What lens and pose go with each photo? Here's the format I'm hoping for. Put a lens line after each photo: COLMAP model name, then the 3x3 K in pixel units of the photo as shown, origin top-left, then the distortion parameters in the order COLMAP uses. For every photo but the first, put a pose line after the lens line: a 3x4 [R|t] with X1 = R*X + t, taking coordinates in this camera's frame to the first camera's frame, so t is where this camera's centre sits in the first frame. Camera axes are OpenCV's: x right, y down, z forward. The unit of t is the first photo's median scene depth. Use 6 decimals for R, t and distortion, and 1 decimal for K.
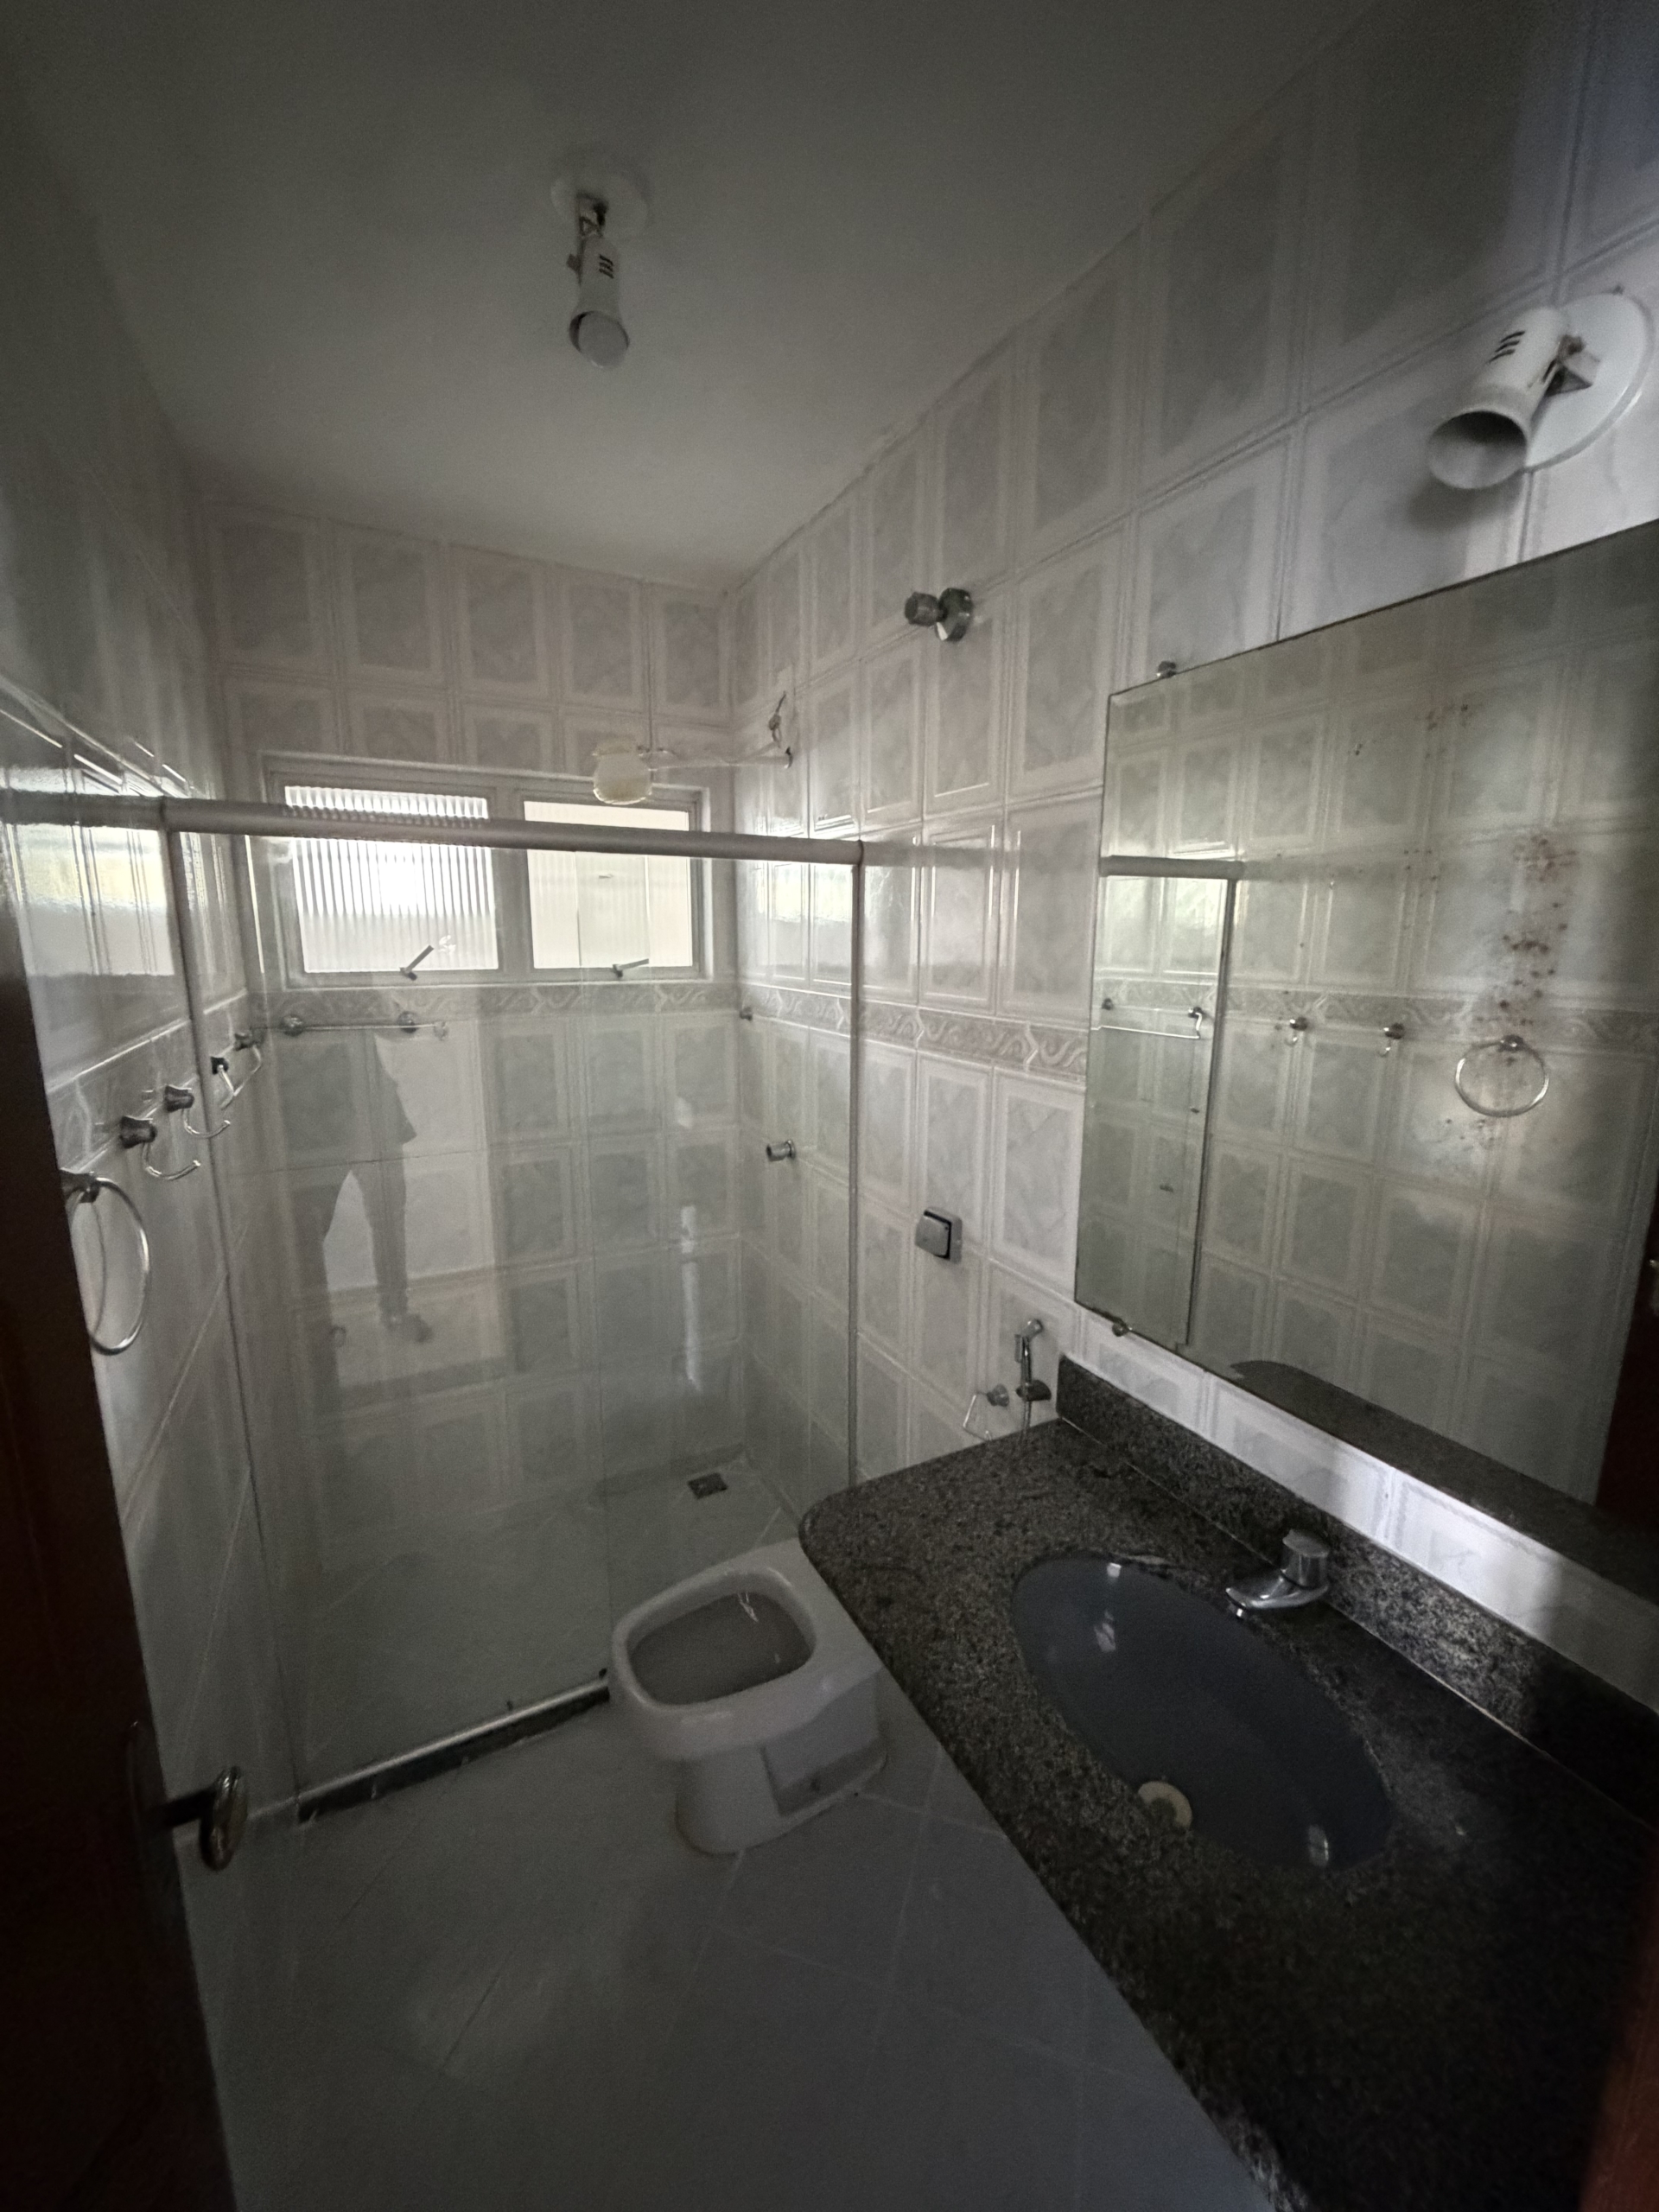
lens RADIAL K [[868.5, 0, 829.5], [0, 868.5, 1106.0], [0, 0, 1]] dist [-0.001103, 0.000198]
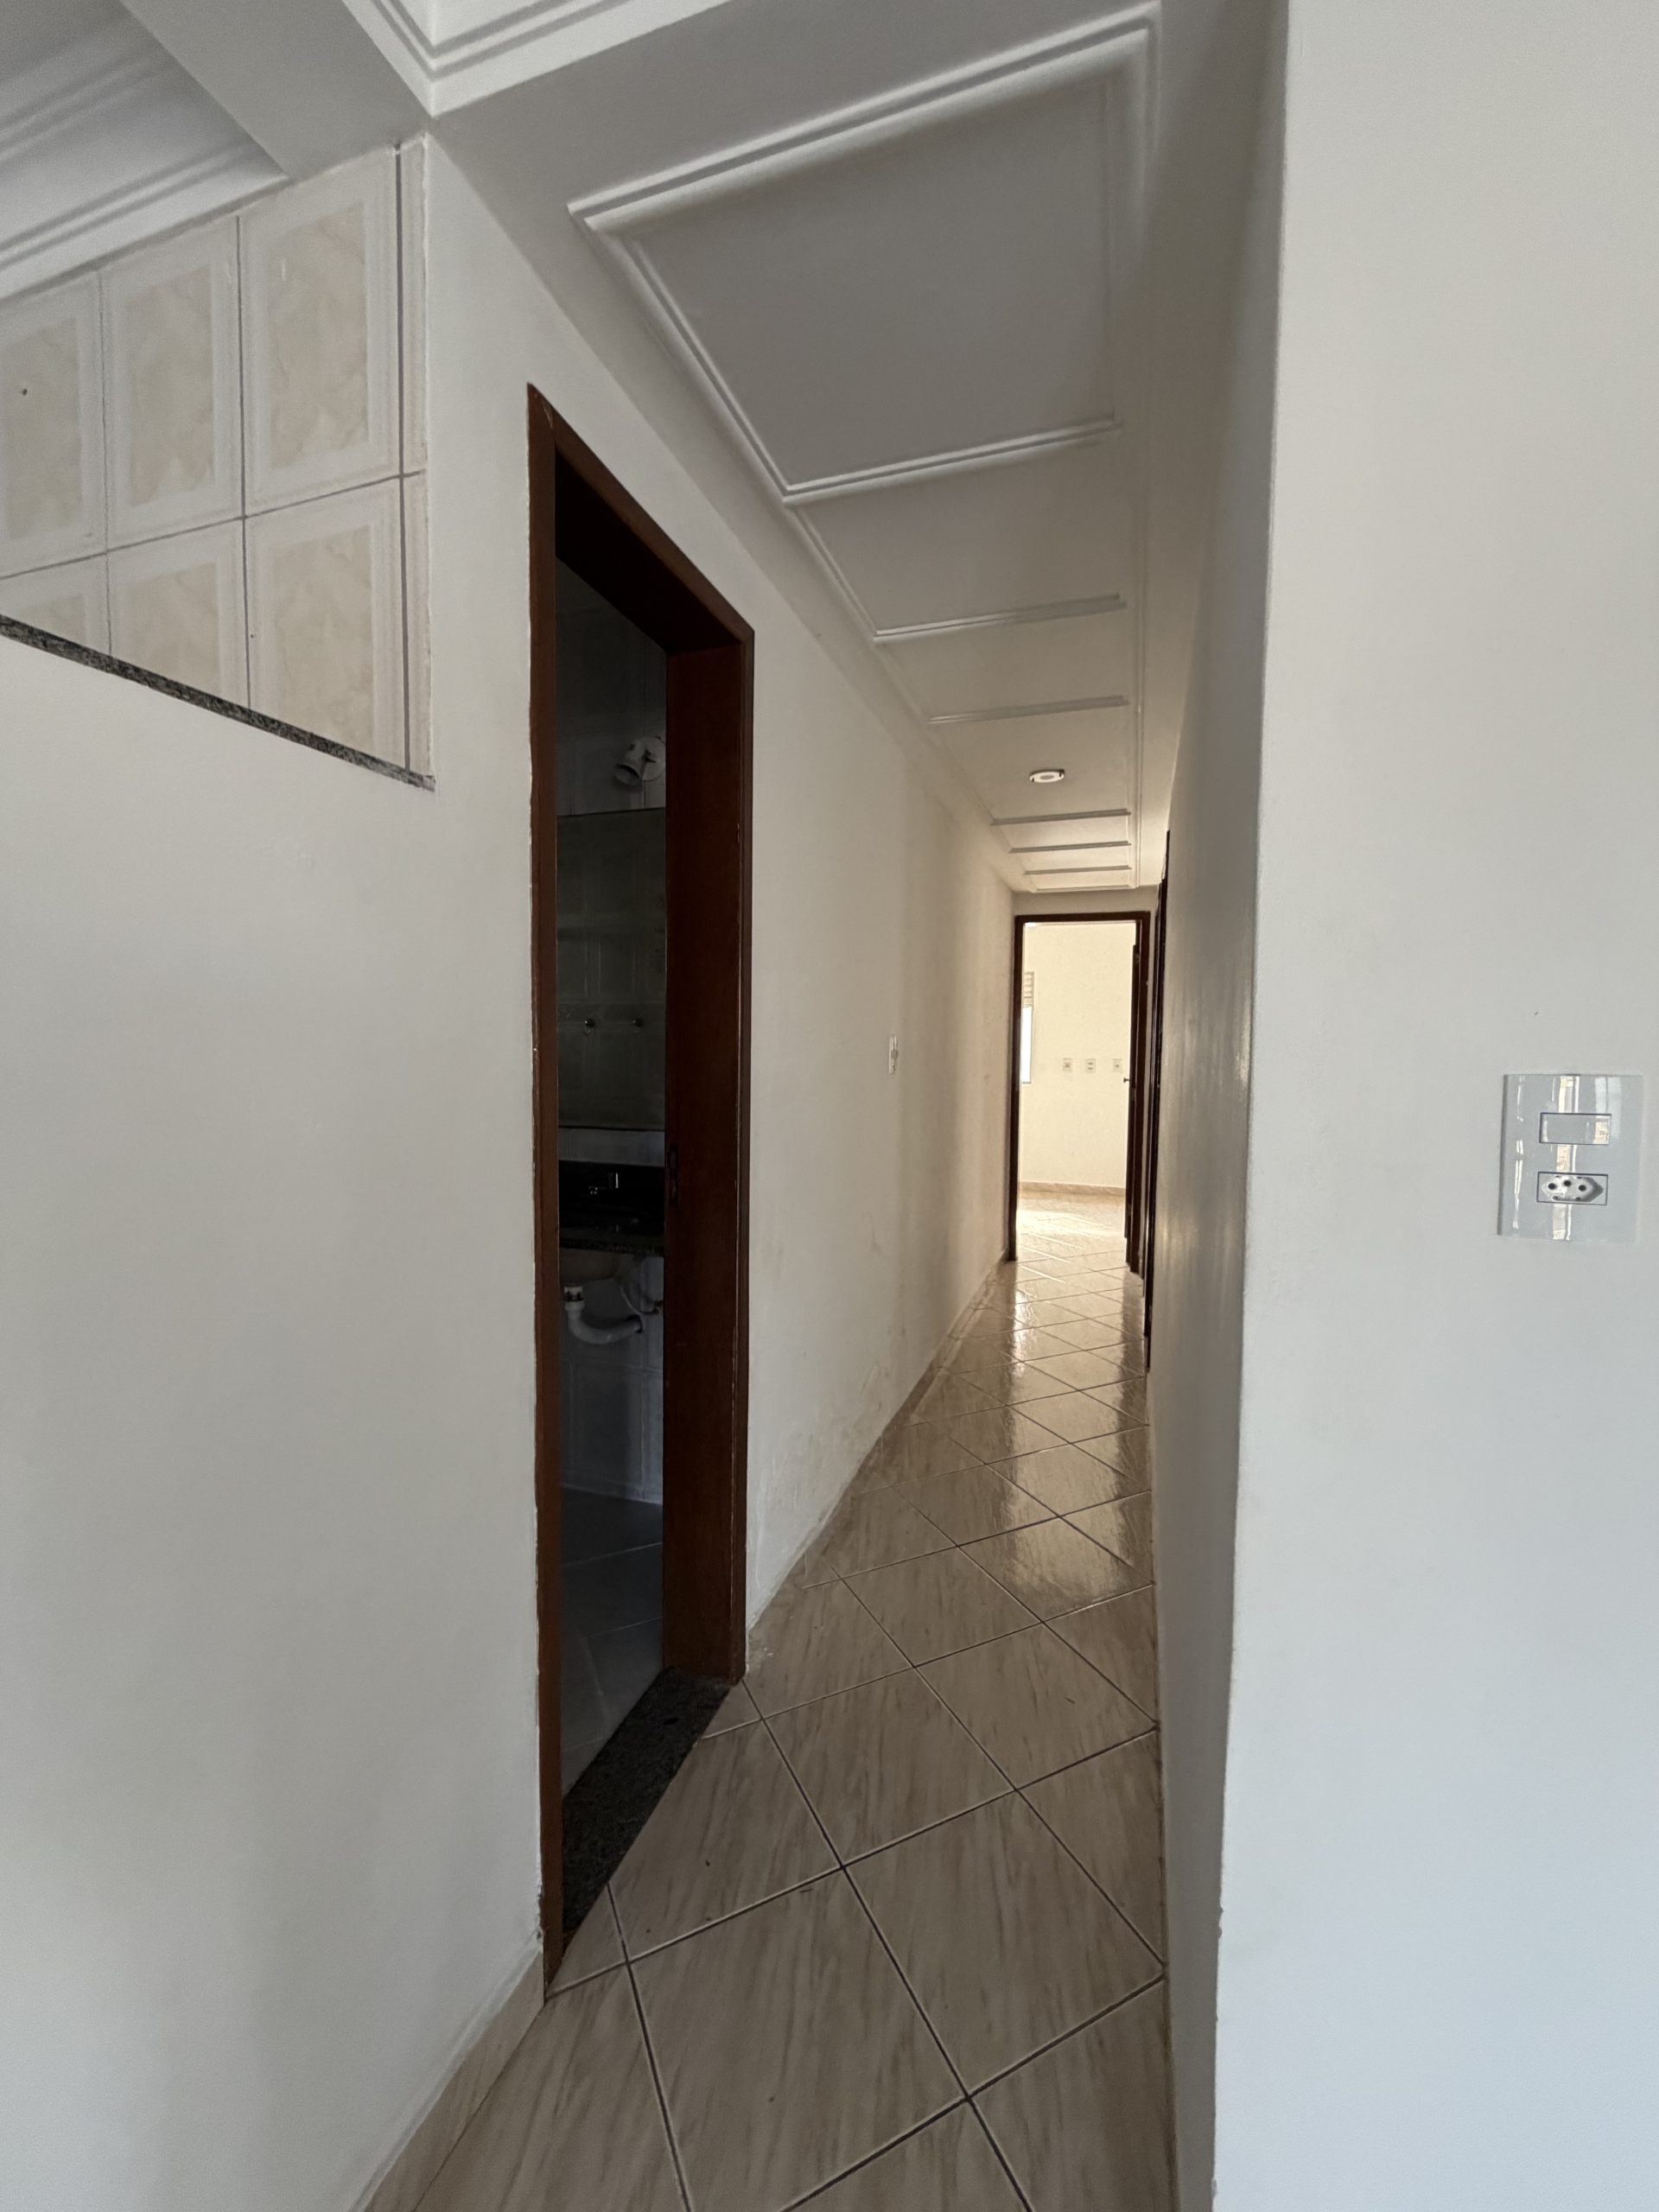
lens RADIAL K [[868.5, 0, 829.5], [0, 868.5, 1106.0], [0, 0, 1]] dist [-0.001103, 0.000198]
pose [[0.714207, -0.041973, 0.698675, -0.899843], [0.130452, 0.988692, -0.073956, 0.705128], [-0.687671, 0.143964, 0.711606, -1.435502]]
